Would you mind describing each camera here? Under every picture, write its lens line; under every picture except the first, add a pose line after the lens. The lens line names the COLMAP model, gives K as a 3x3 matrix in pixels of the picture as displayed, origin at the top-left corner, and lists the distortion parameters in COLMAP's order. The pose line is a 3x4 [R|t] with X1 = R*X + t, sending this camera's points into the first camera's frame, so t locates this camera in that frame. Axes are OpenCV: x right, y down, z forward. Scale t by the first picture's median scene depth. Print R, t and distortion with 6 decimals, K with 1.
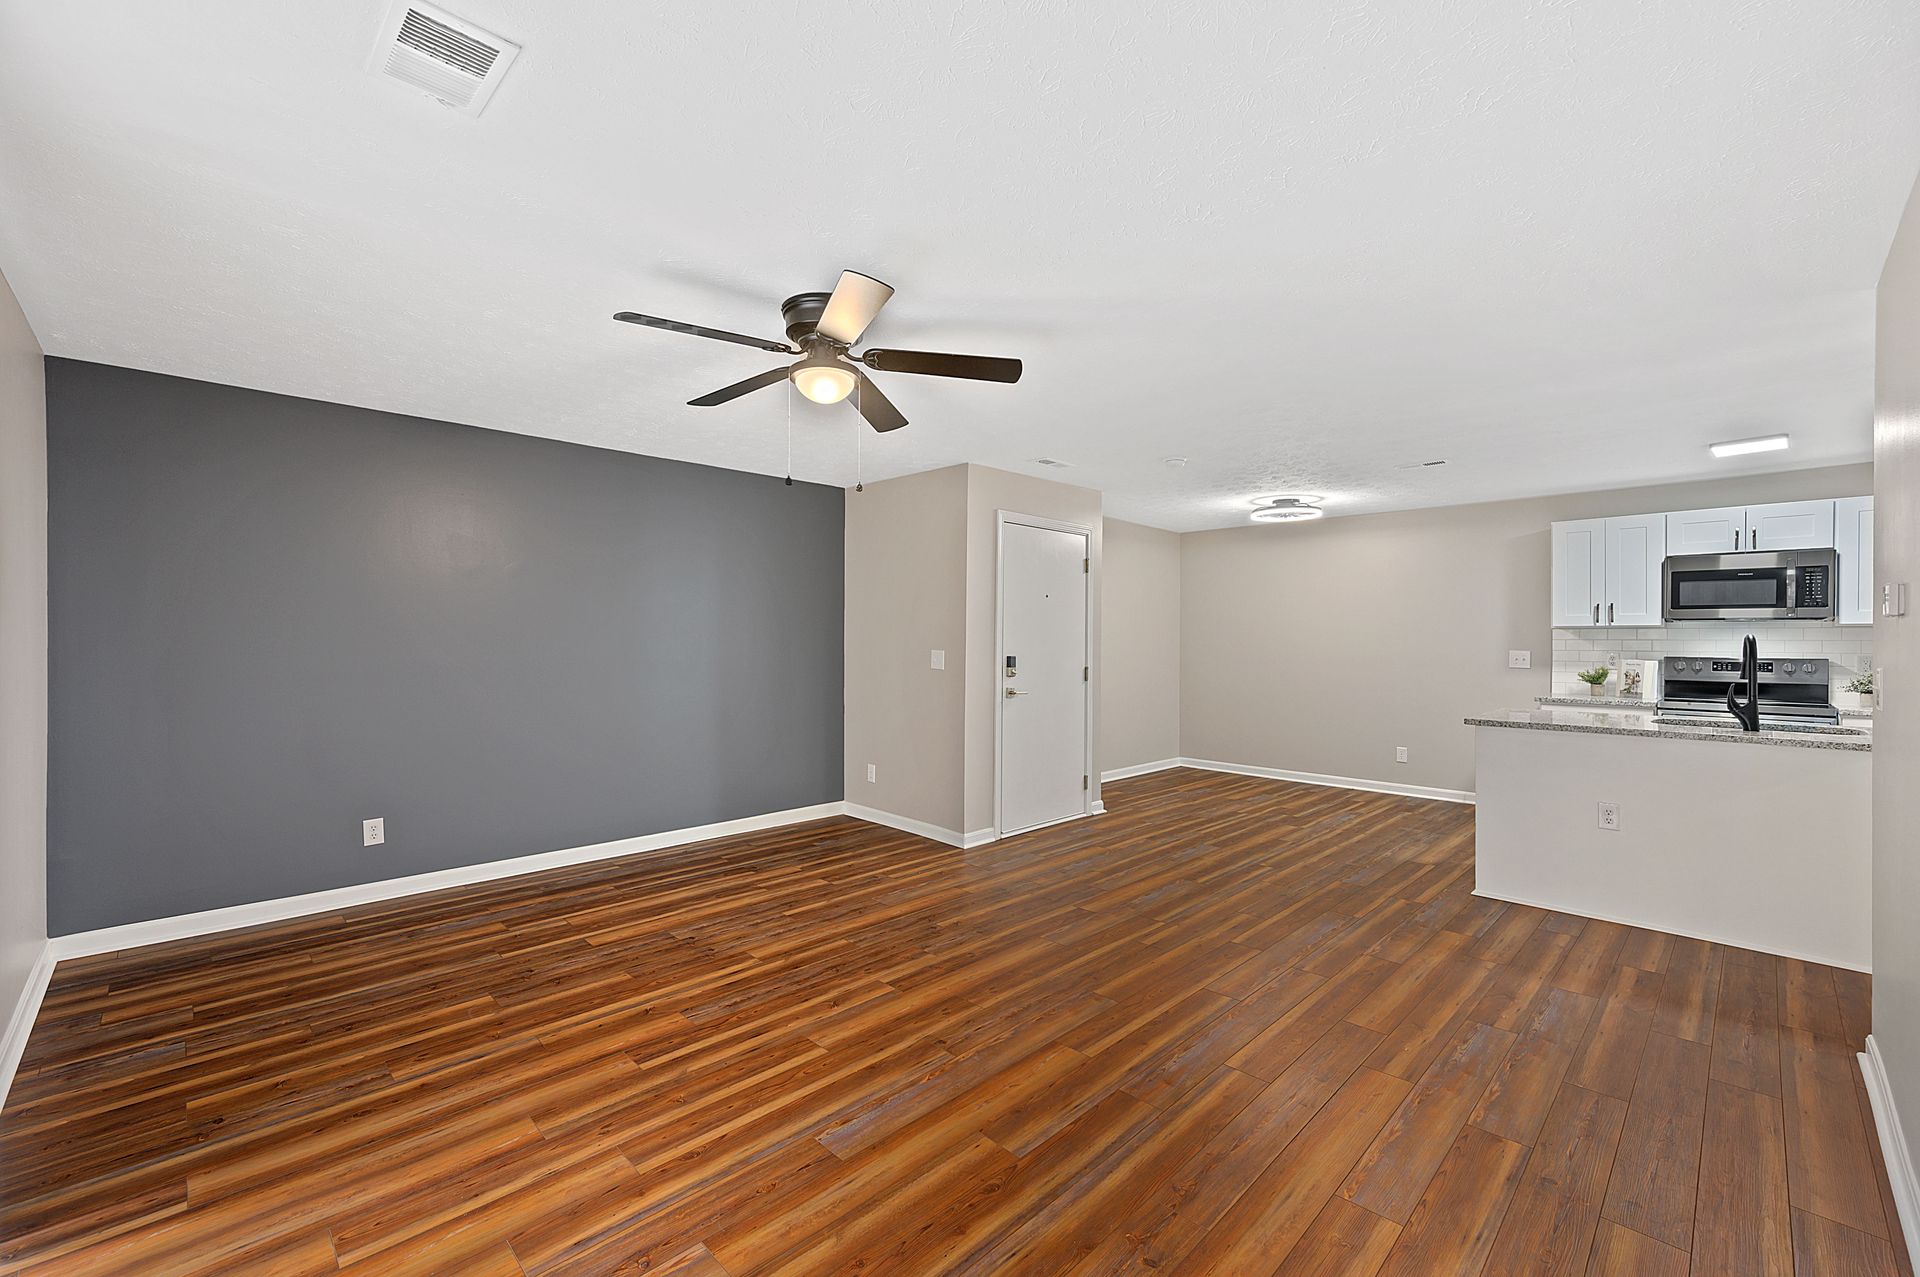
lens RADIAL K [[784.6, 0, 954.1], [0, 784.6, 639.3], [0, 0, 1]] dist [0.001215, 0.000073]
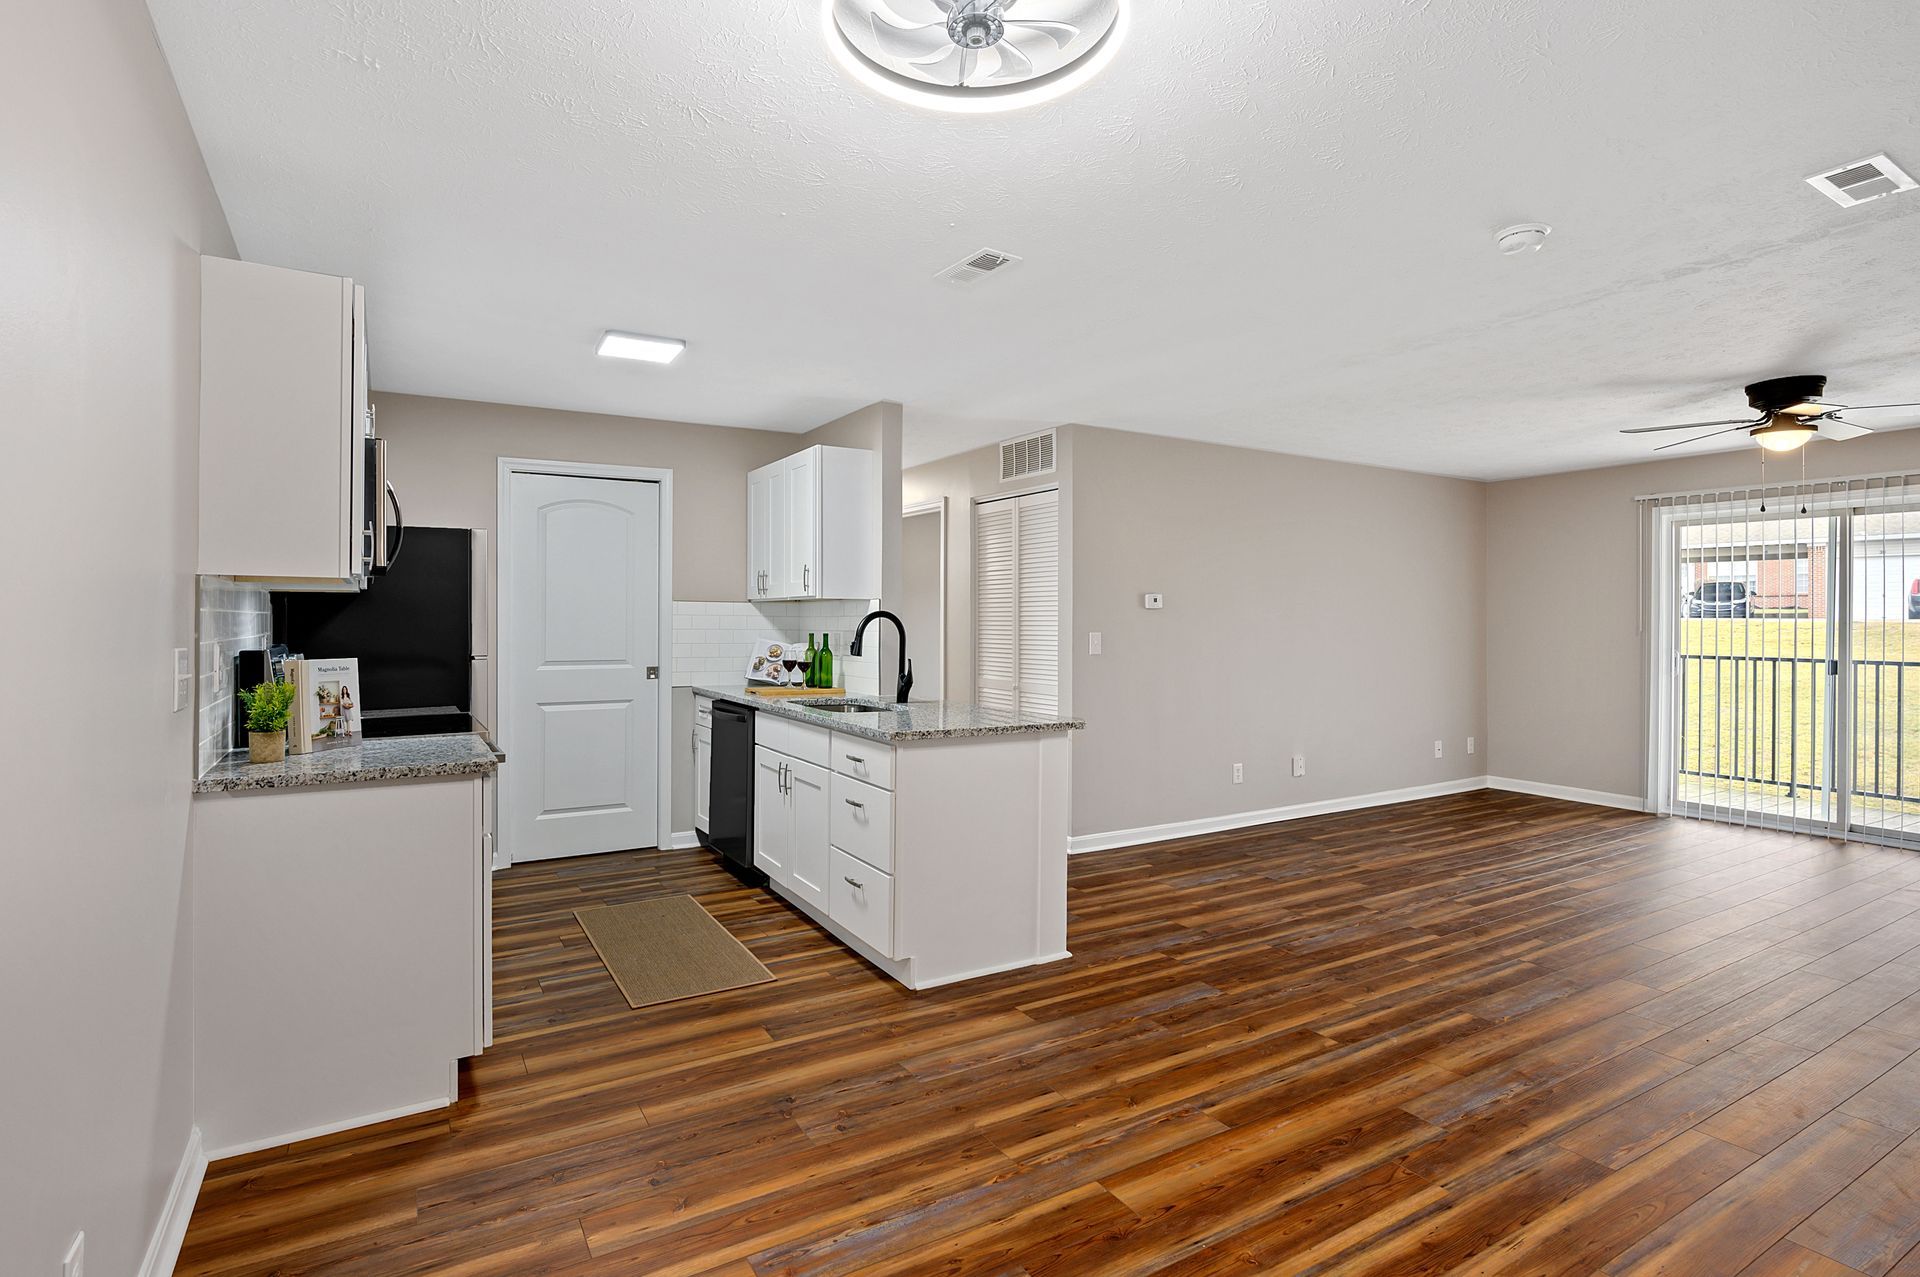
lens RADIAL K [[939.7, 0, 954.2], [0, 939.7, 620.3], [0, 0, 1]] dist [-0.003673, -0.000075]
pose [[-0.972391, -0.009953, 0.233144, 0.465537], [-0.009188, 0.999948, 0.004366, 0.000117], [-0.233176, 0.002103, -0.972432, 1.573405]]
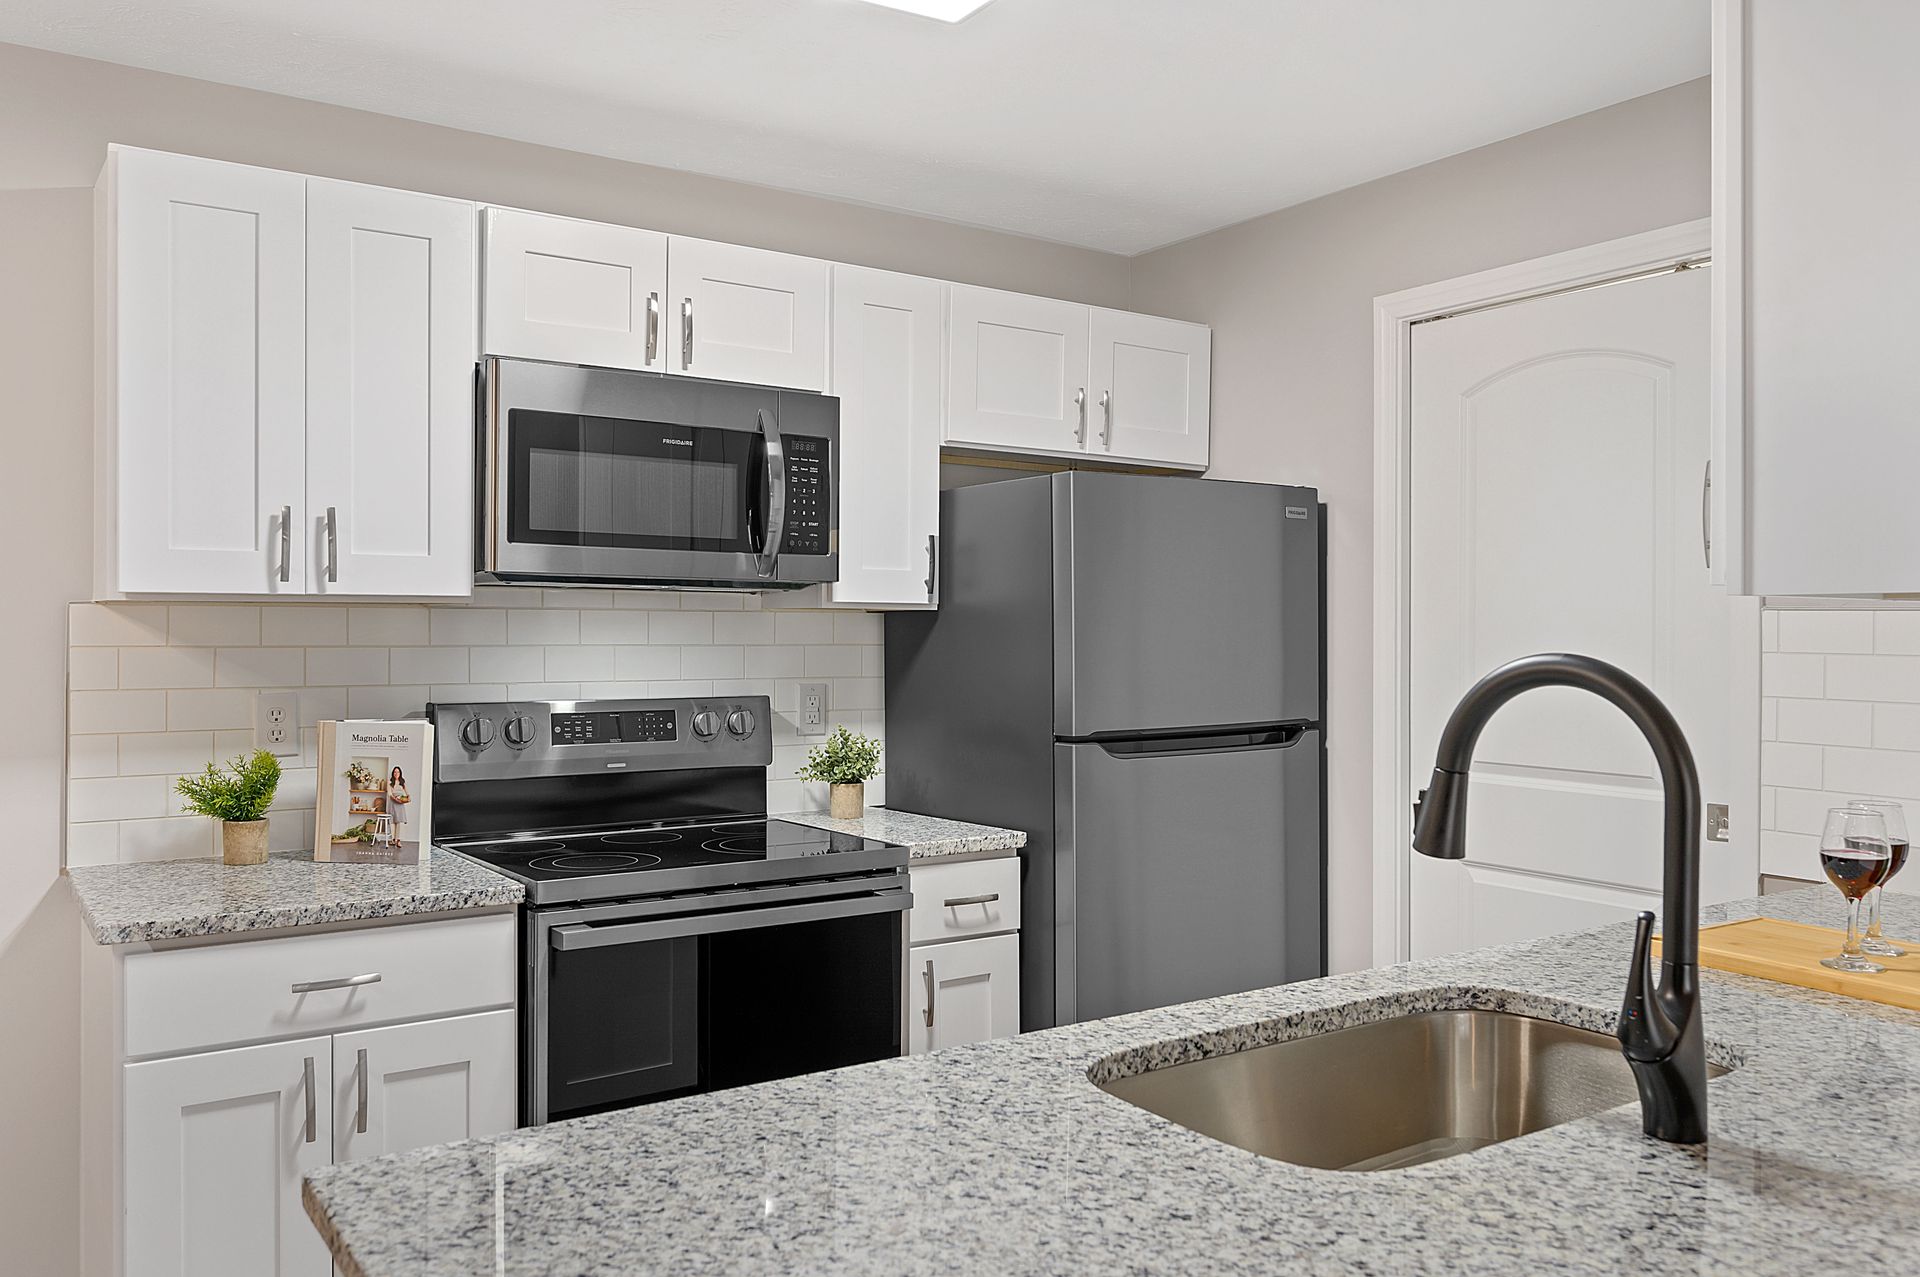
lens RADIAL K [[1502.6, 0, 964.1], [0, 1502.6, 640.0], [0, 0, 1]] dist [0.059266, 0.000259]
pose [[0.174162, -0.011826, 0.984646, 0.424217], [-0.005506, 0.999901, 0.012983, -0.011499], [-0.984702, -0.007683, 0.174079, 0.787233]]
